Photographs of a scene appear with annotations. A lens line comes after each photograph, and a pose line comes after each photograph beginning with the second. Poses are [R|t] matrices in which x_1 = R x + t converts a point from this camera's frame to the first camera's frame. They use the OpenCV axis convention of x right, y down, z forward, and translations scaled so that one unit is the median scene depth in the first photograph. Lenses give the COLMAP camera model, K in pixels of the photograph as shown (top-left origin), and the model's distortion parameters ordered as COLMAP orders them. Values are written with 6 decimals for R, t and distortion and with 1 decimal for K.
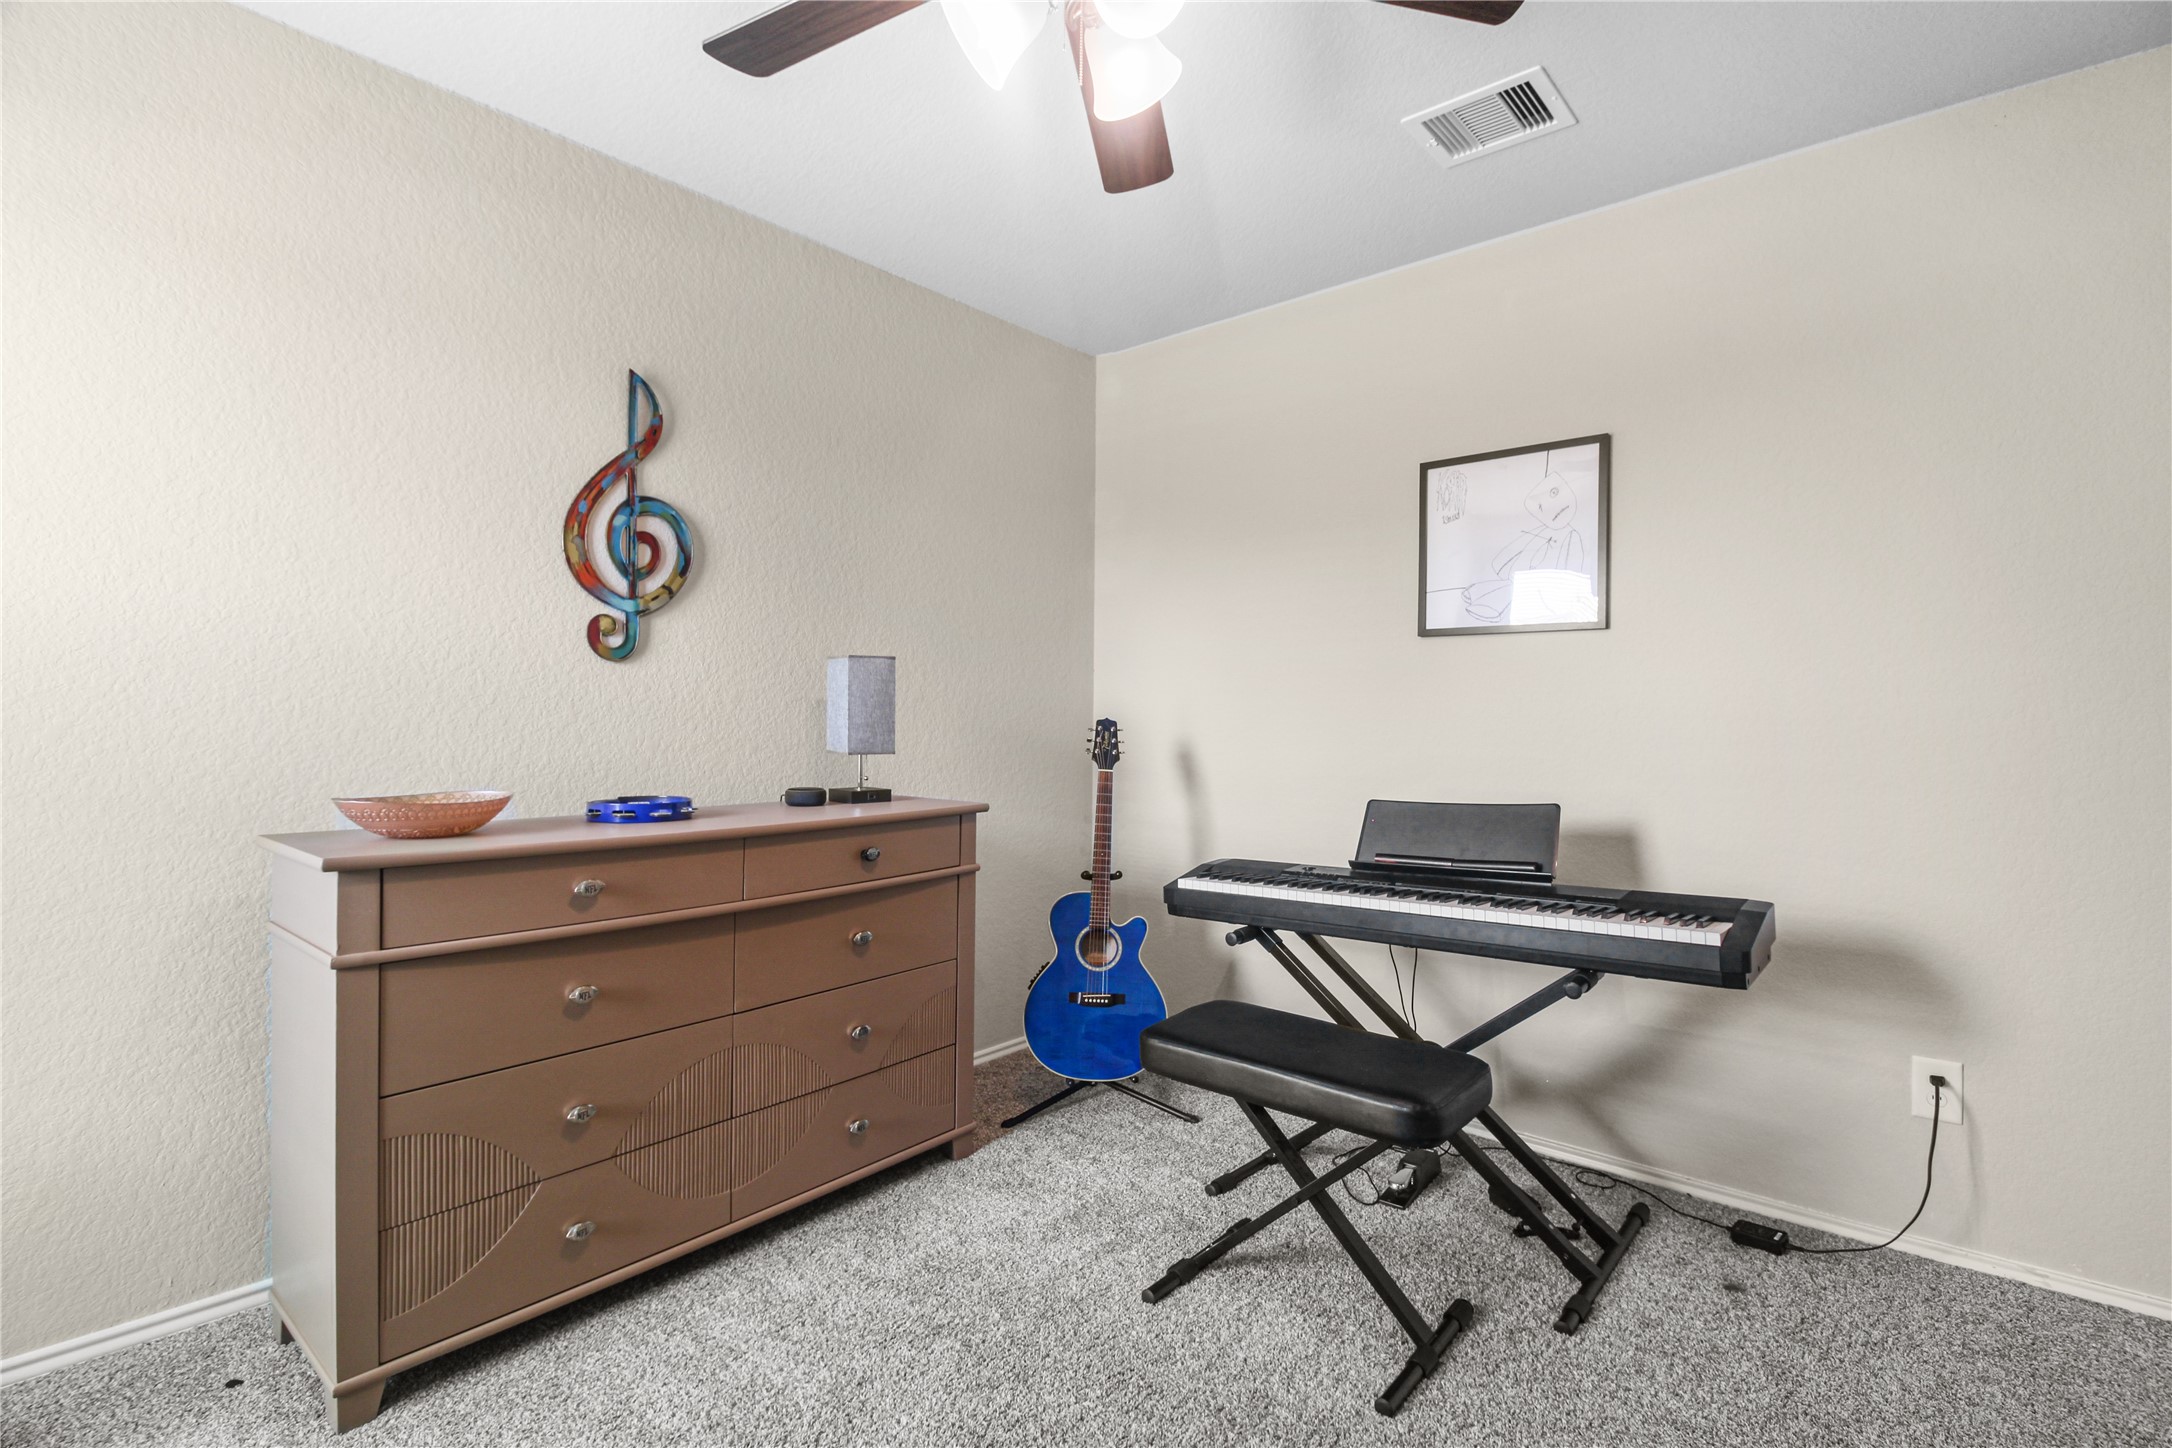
lens RADIAL K [[1012.8, 0, 1088.9], [0, 1012.8, 713.3], [0, 0, 1]] dist [0.004729, -0.016407]
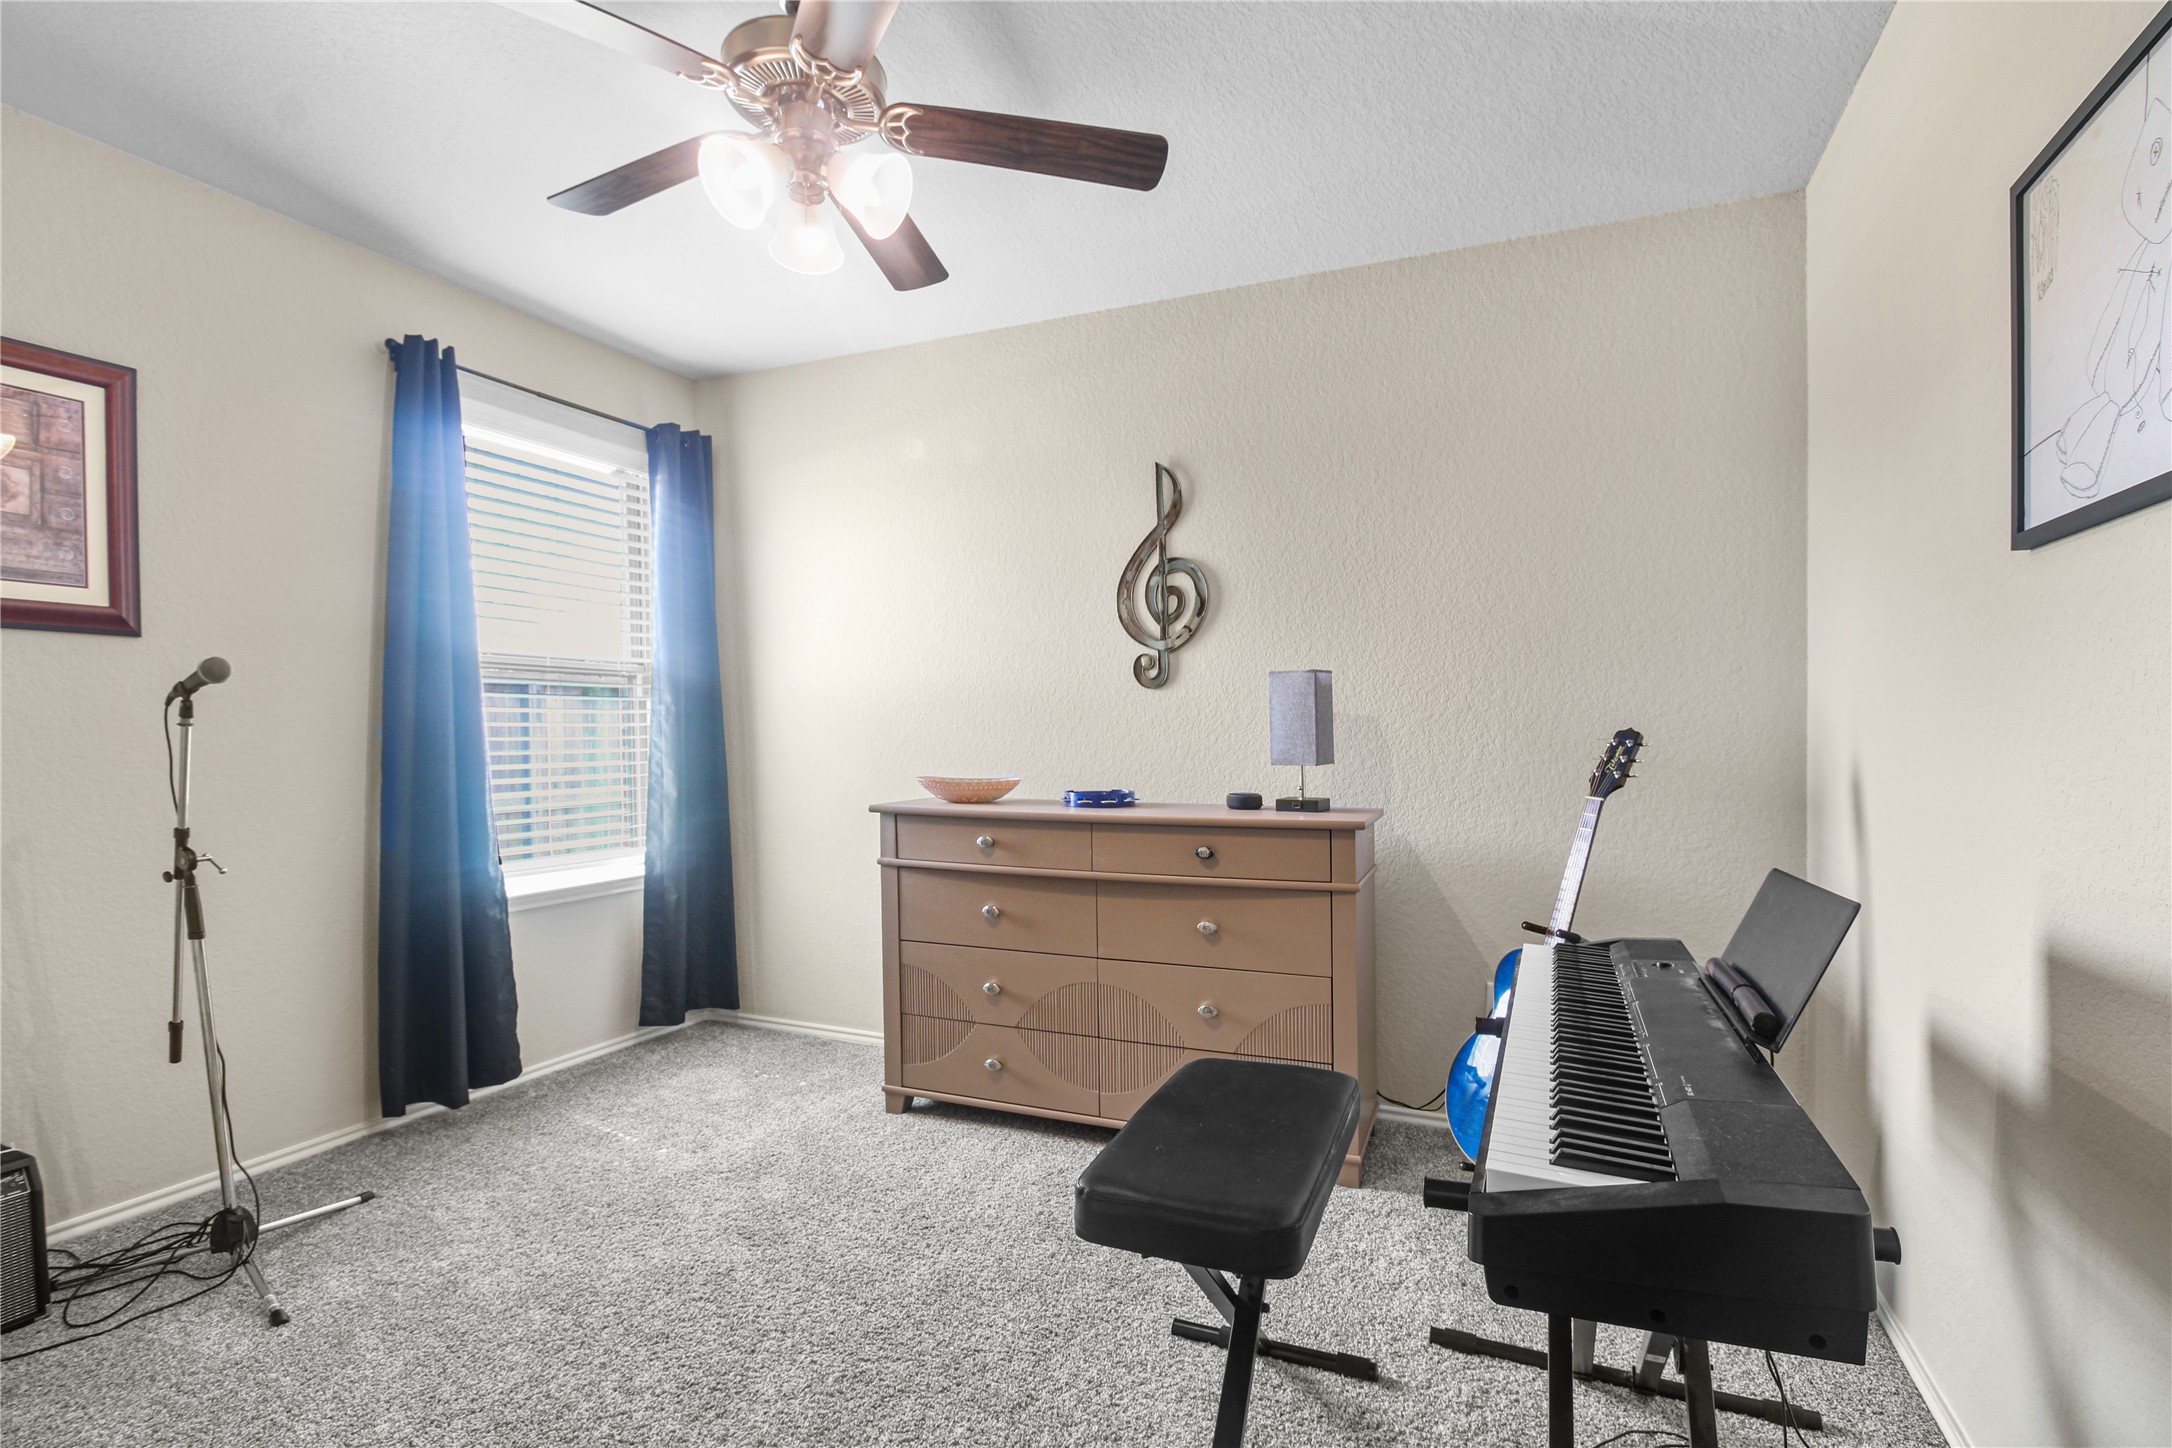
lens RADIAL K [[1016.5, 0, 1086.4], [0, 1016.5, 762.0], [0, 0, 1]] dist [0.001576, 0.000310]
pose [[0.300187, 0.018837, -0.953694, 0.763827], [0.005456, 0.999755, 0.021464, 0.014804], [0.953865, -0.011647, 0.300011, 0.516759]]
